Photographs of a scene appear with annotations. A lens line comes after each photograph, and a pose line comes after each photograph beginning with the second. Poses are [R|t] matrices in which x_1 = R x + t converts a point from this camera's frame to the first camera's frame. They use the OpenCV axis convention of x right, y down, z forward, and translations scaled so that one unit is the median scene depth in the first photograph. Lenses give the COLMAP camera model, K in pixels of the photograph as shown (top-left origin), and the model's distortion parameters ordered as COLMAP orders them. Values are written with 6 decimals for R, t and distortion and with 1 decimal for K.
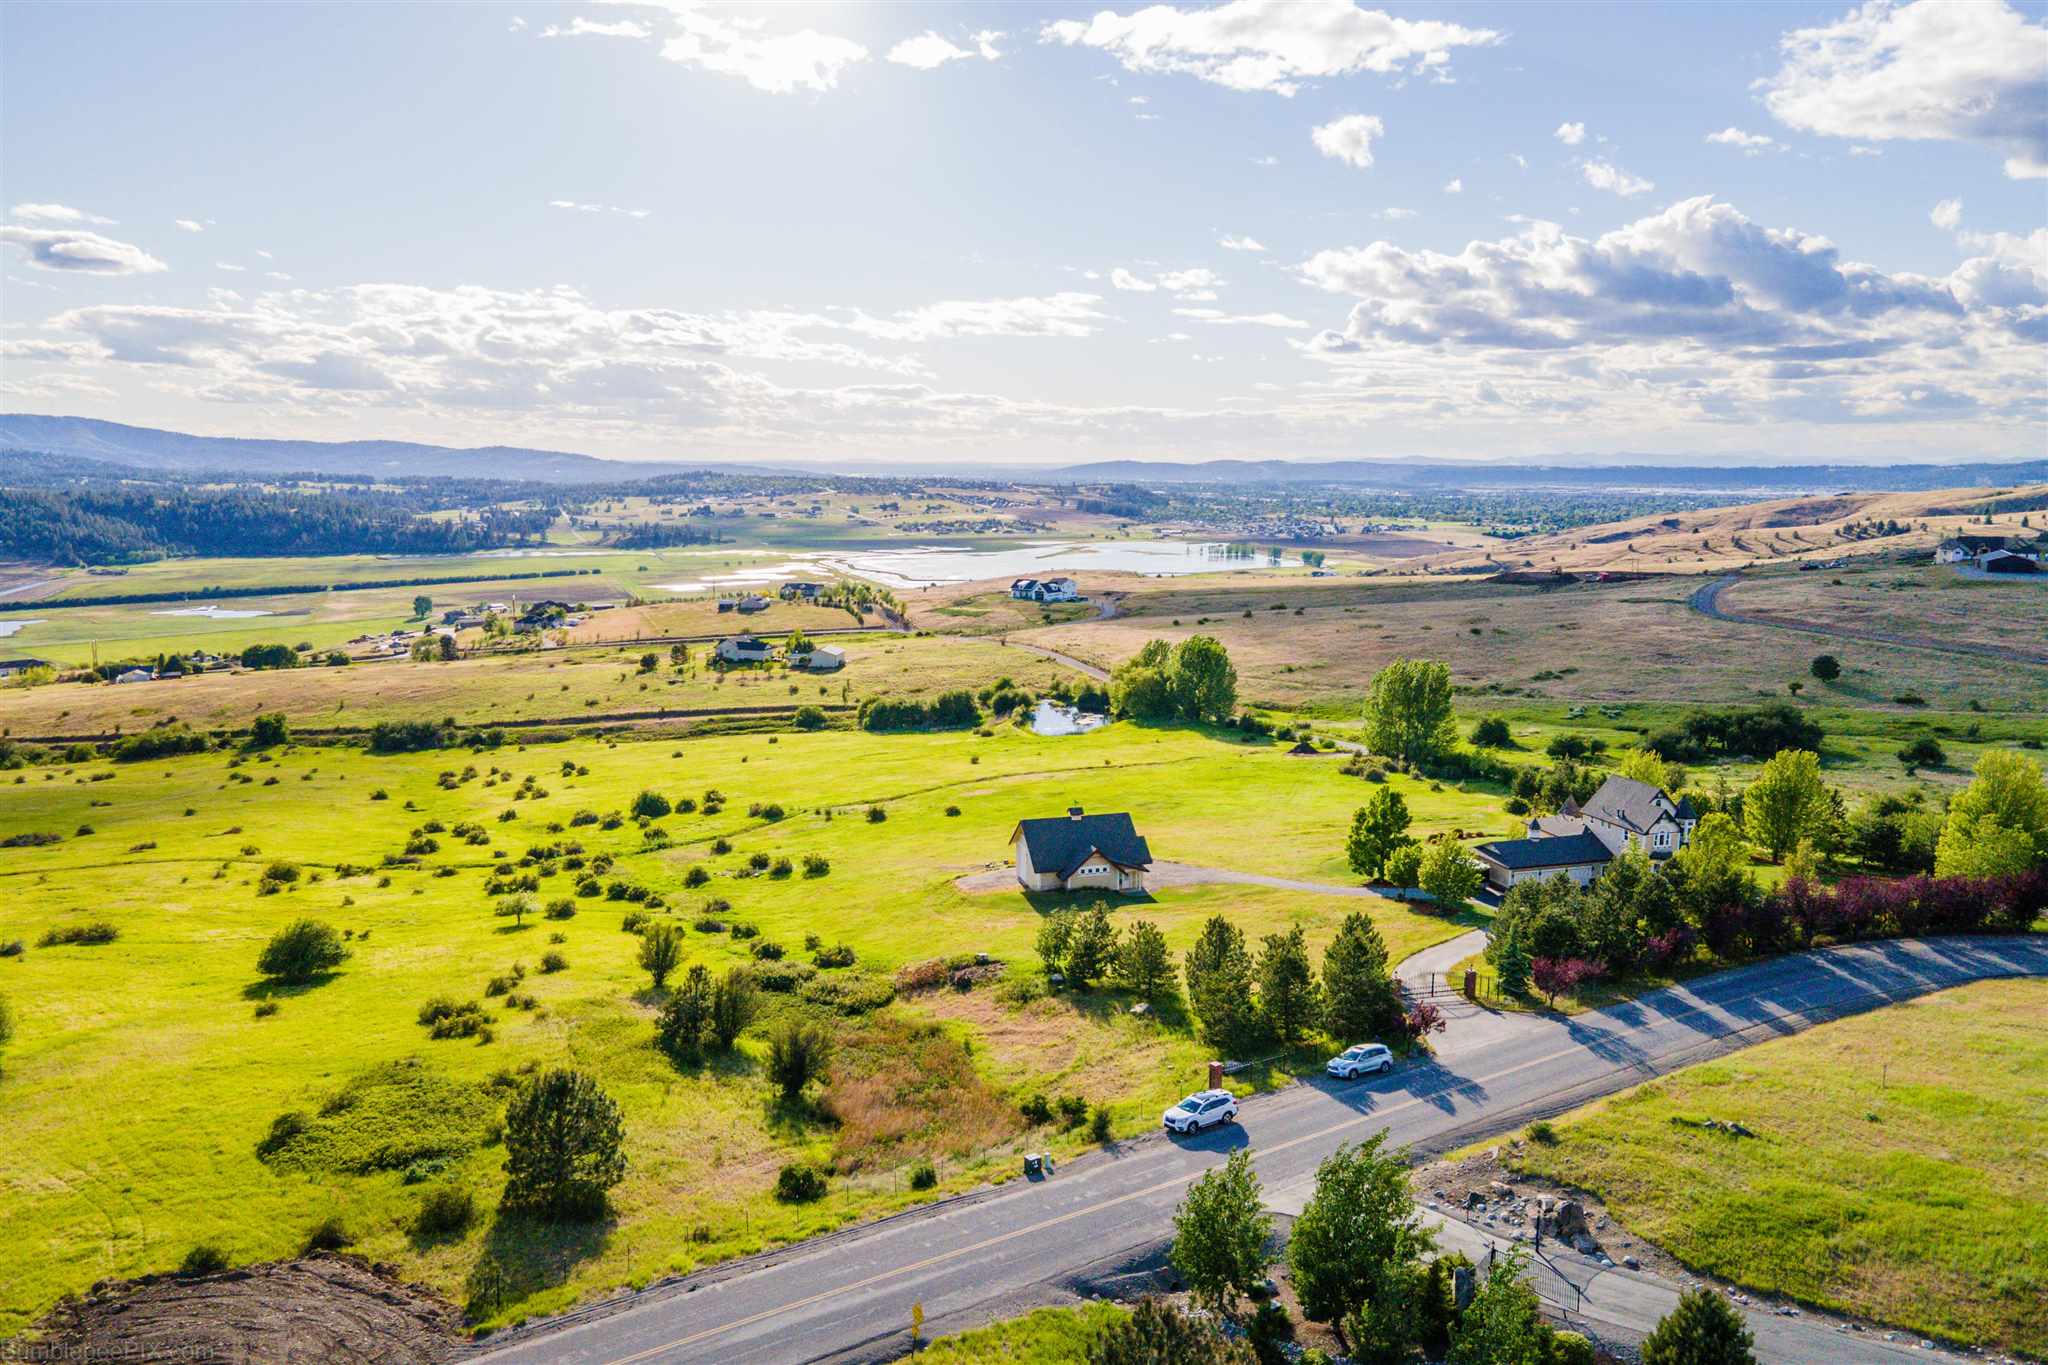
lens RADIAL K [[1487.3, 0, 1028.4], [0, 1487.3, 706.6], [0, 0, 1]] dist [0.022292, 0.031897]
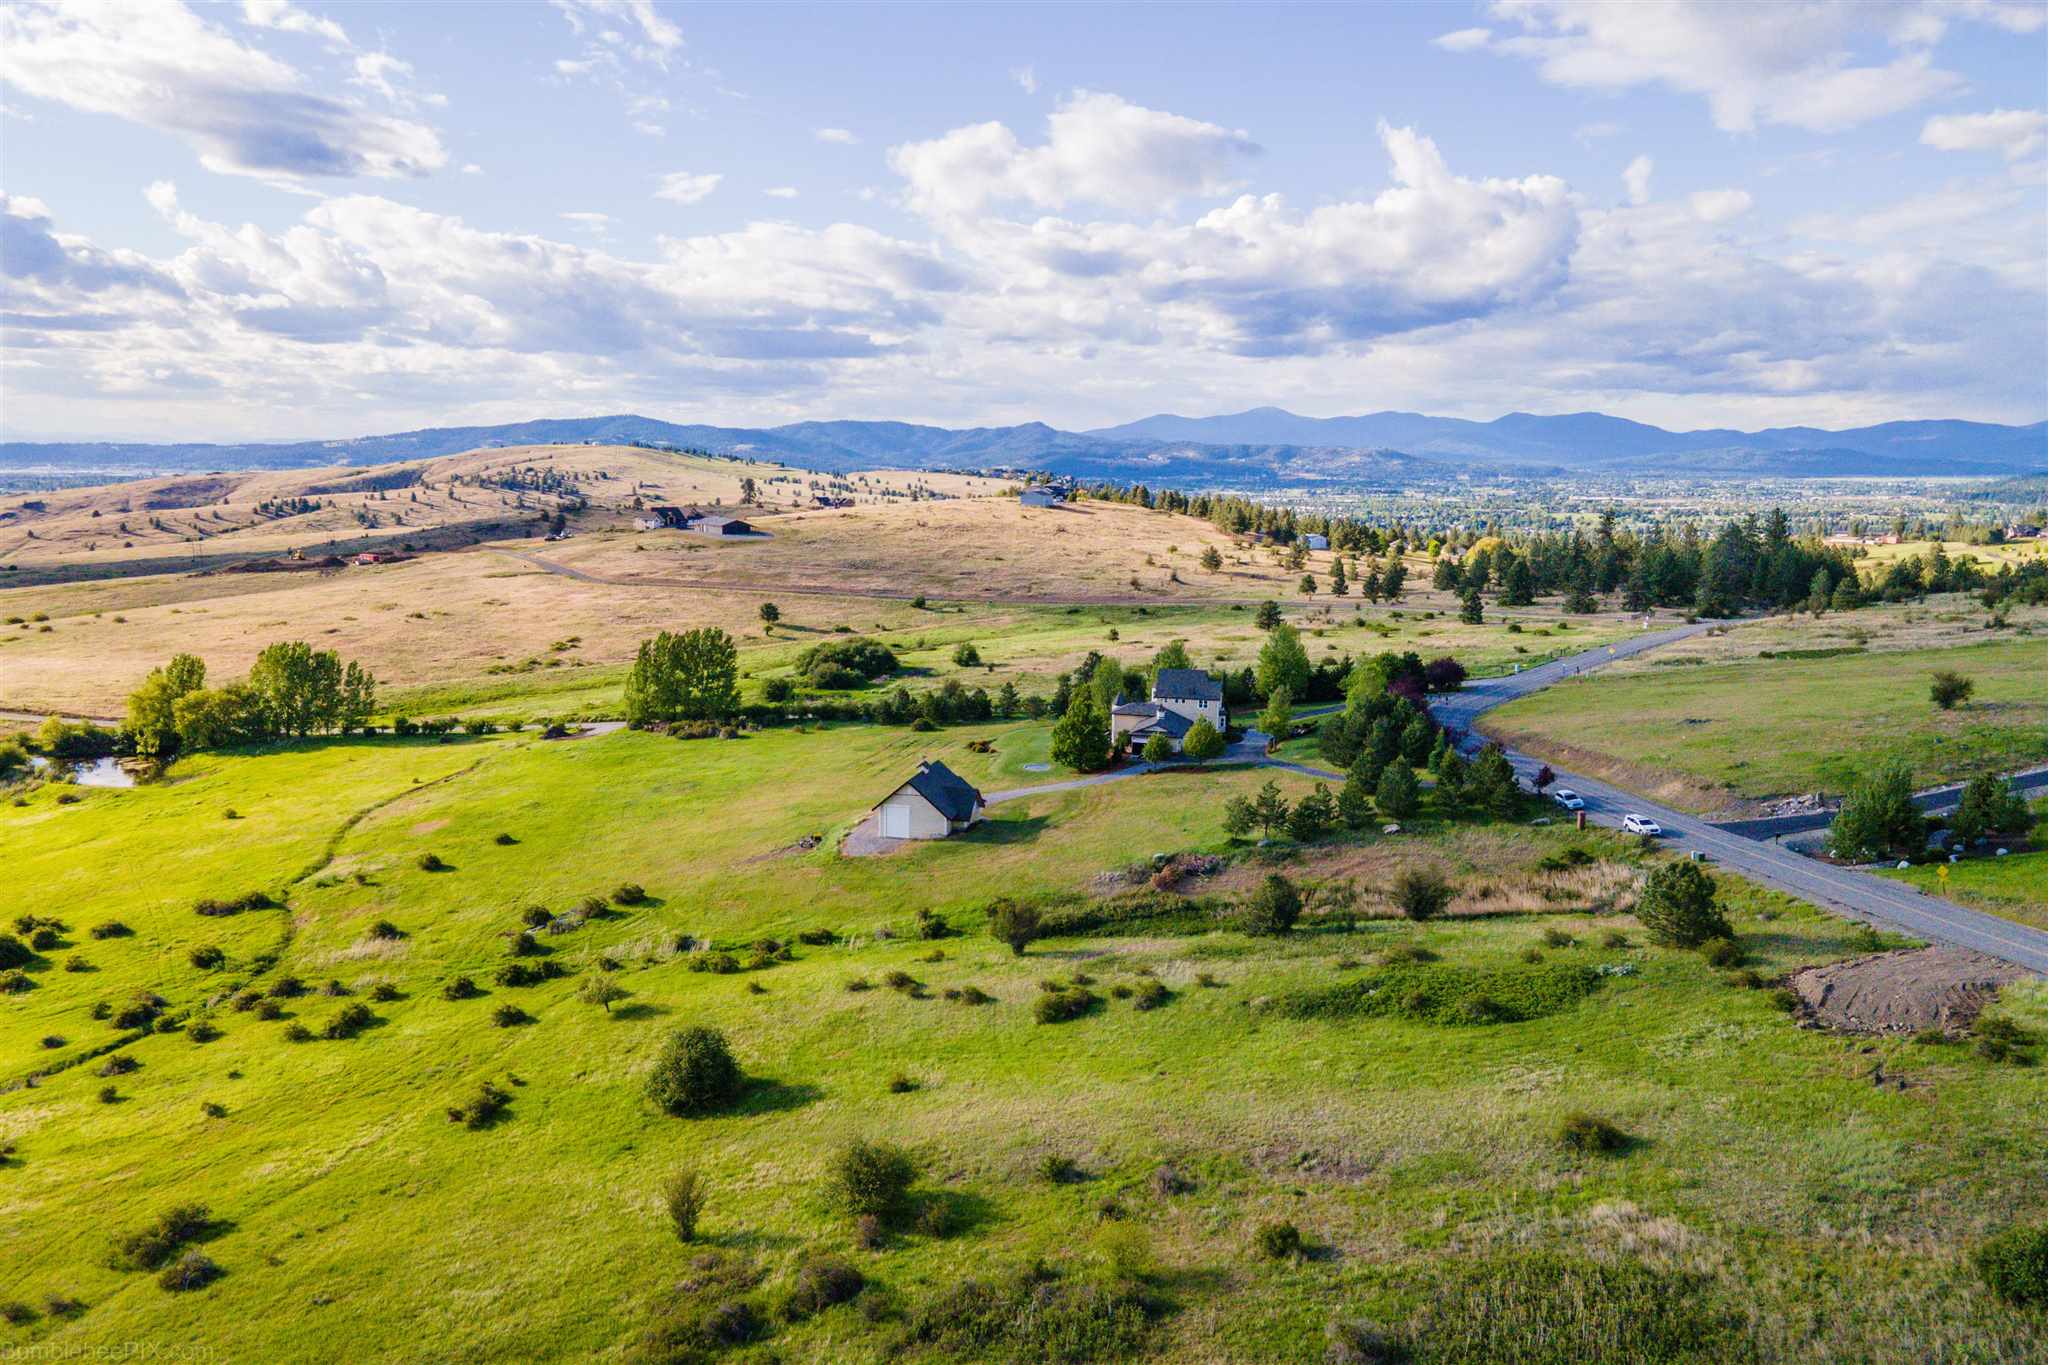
lens RADIAL K [[1487.3, 0, 1029.3], [0, 1487.3, 673.5], [0, 0, 1]] dist [0.022292, 0.031897]
pose [[0.506655, -0.130147, 0.852269, -0.053357], [0.136535, 0.988178, 0.069734, -0.004021], [-0.851269, 0.081033, 0.518434, 0.020754]]
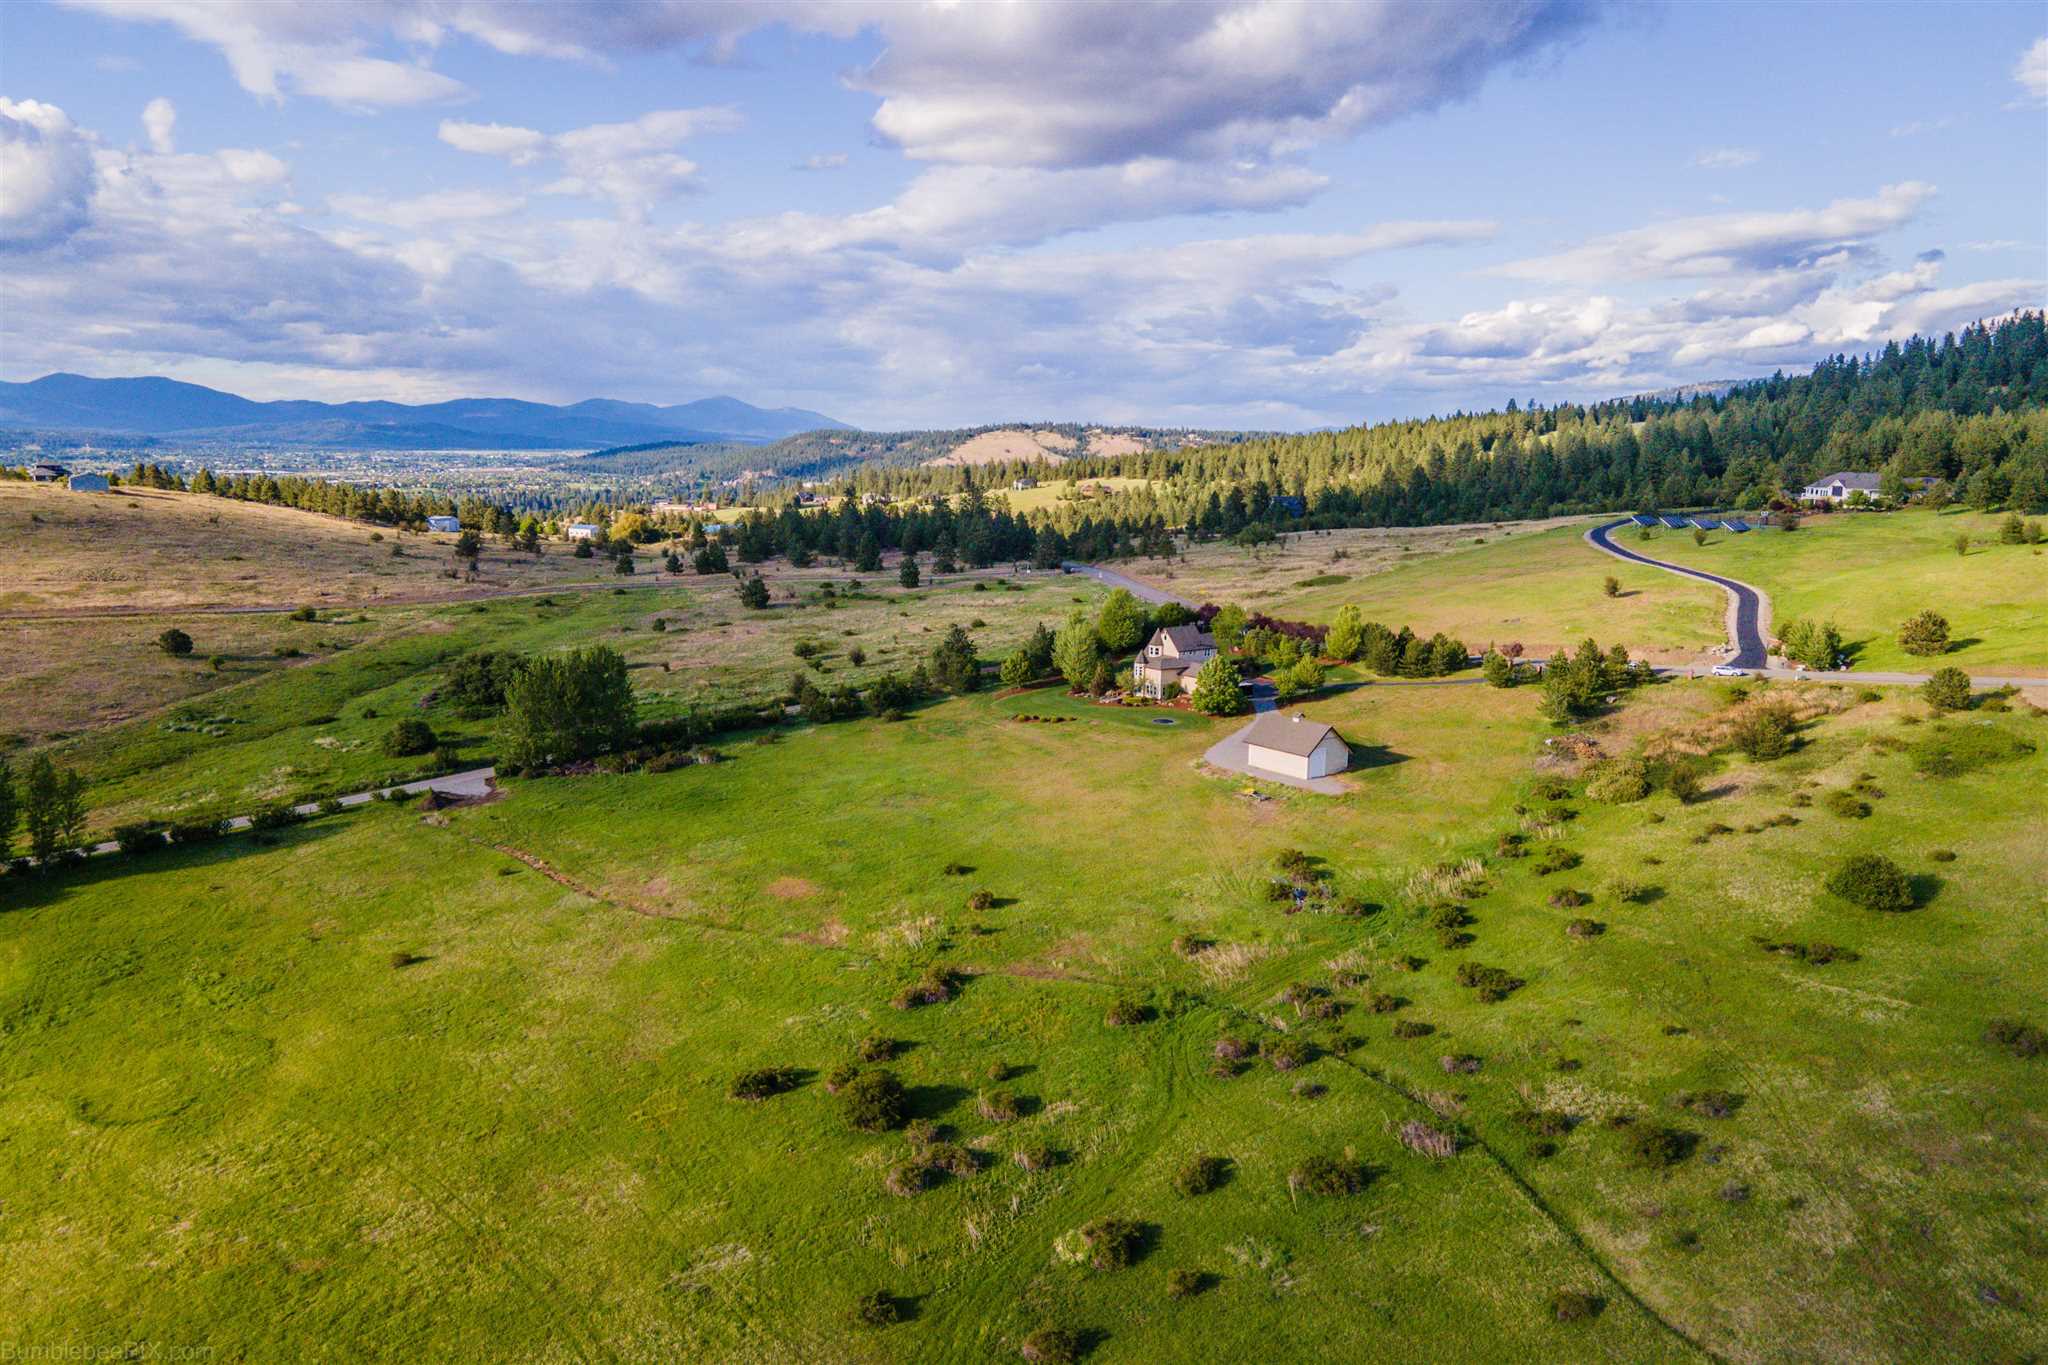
lens RADIAL K [[1487.3, 0, 1031.6], [0, 1487.3, 673.8], [0, 0, 1]] dist [0.022292, 0.031897]
pose [[-0.342812, -0.157329, 0.926136, -0.066629], [0.133681, 0.967672, 0.213868, -0.016886], [-0.929844, 0.197123, -0.310698, 0.098441]]
